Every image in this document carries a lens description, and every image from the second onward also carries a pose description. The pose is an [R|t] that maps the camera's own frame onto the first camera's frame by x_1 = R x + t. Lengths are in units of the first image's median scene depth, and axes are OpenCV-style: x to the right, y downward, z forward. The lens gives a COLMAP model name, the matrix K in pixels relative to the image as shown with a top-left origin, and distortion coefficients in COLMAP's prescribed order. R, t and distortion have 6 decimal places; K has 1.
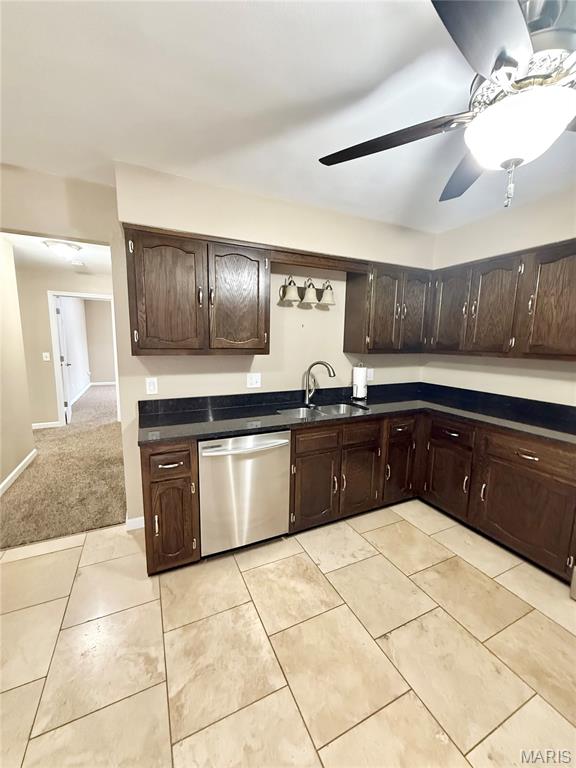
lens RADIAL K [[304.8, 0, 287.1], [0, 304.8, 384.3], [0, 0, 1]] dist [-0.002102, 0.000506]
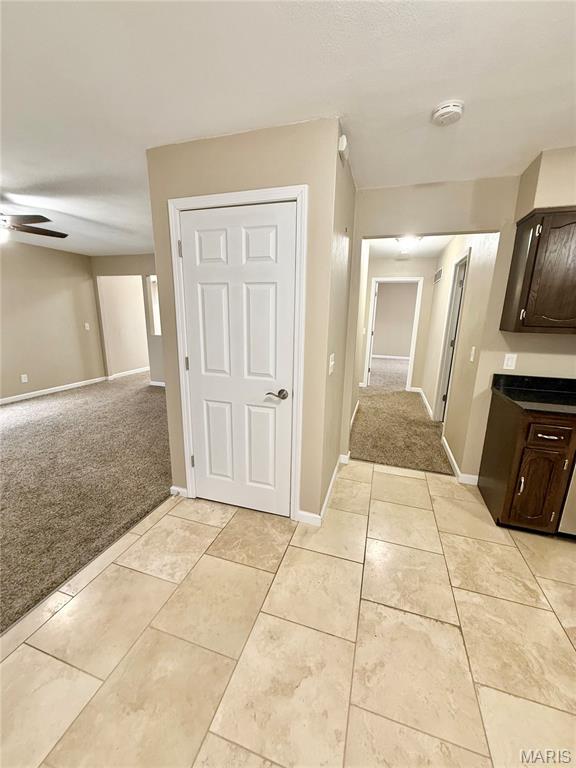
lens RADIAL K [[304.8, 0, 287.1], [0, 304.8, 383.1], [0, 0, 1]] dist [-0.002102, 0.000506]
pose [[0.728235, 0.151377, -0.668400, -0.294187], [-0.108628, 0.988467, 0.105512, 0.053057], [0.676663, -0.004230, 0.736280, -0.328373]]
